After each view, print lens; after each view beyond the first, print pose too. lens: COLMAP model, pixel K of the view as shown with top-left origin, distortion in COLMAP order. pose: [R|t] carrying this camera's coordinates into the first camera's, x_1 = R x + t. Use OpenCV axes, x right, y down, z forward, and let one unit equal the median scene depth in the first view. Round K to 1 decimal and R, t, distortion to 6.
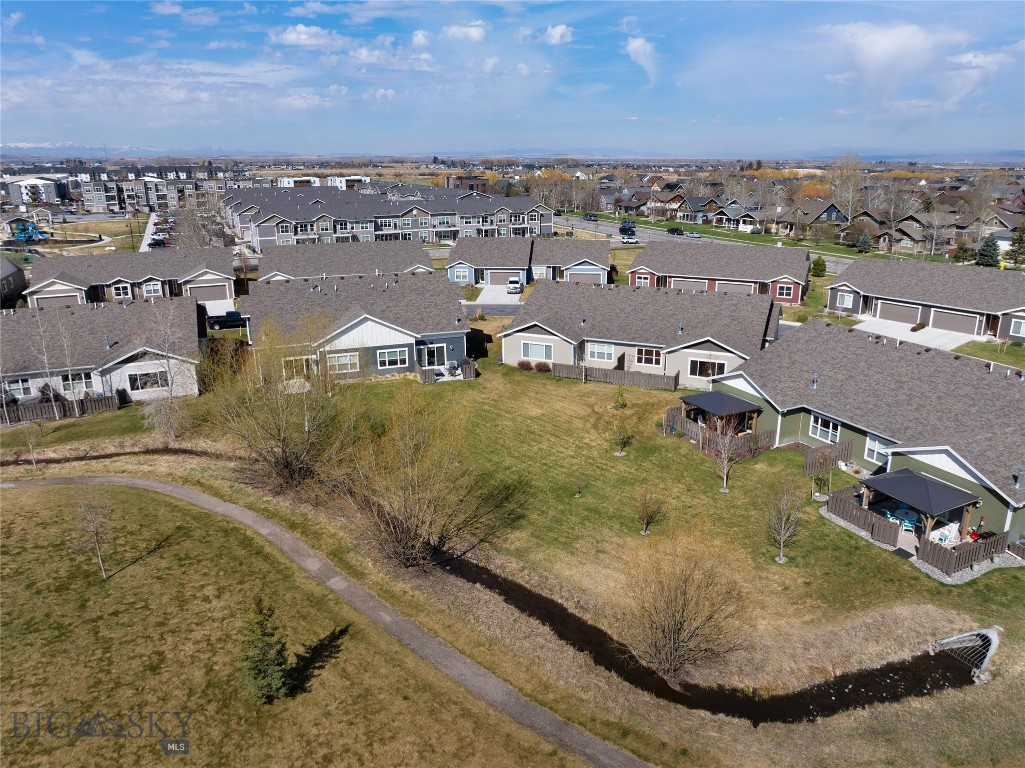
lens RADIAL K [[732.3, 0, 499.4], [0, 732.3, 371.3], [0, 0, 1]] dist [-0.068549, 0.046967]
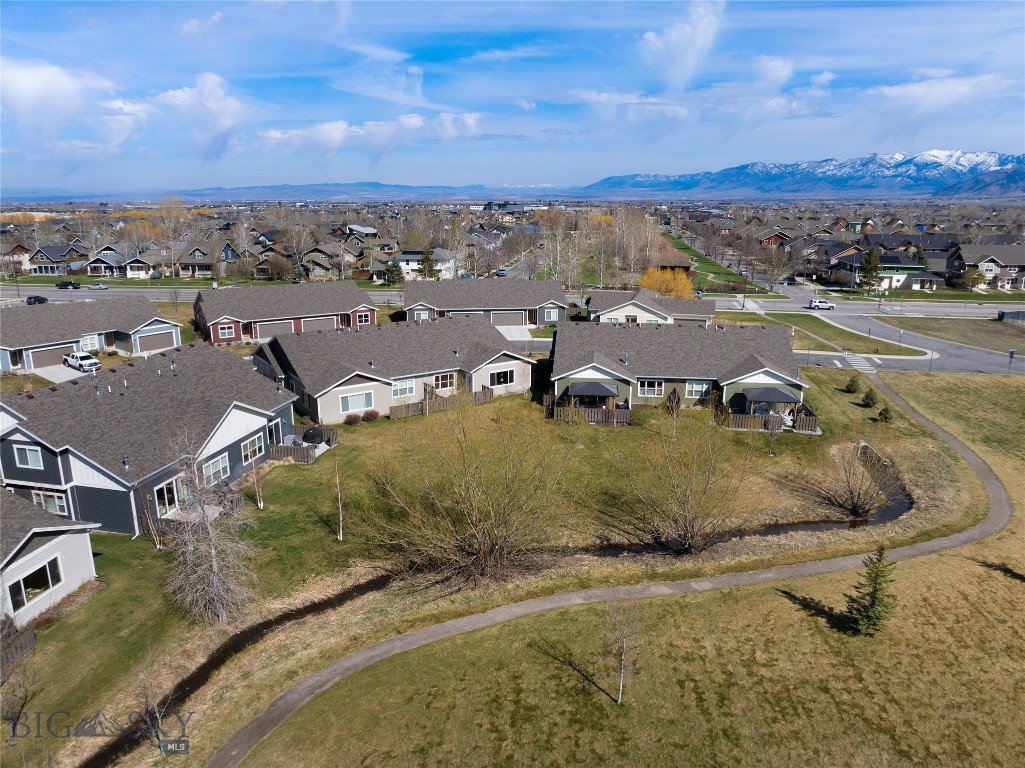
lens RADIAL K [[706.8, 0, 499.6], [0, 706.8, 421.6], [0, 0, 1]] dist [-0.029849, -0.007150]
pose [[0.529157, -0.252075, 0.810217, -0.635388], [0.235349, 0.960992, 0.145276, -0.096806], [-0.815233, 0.113810, 0.567841, 0.320042]]
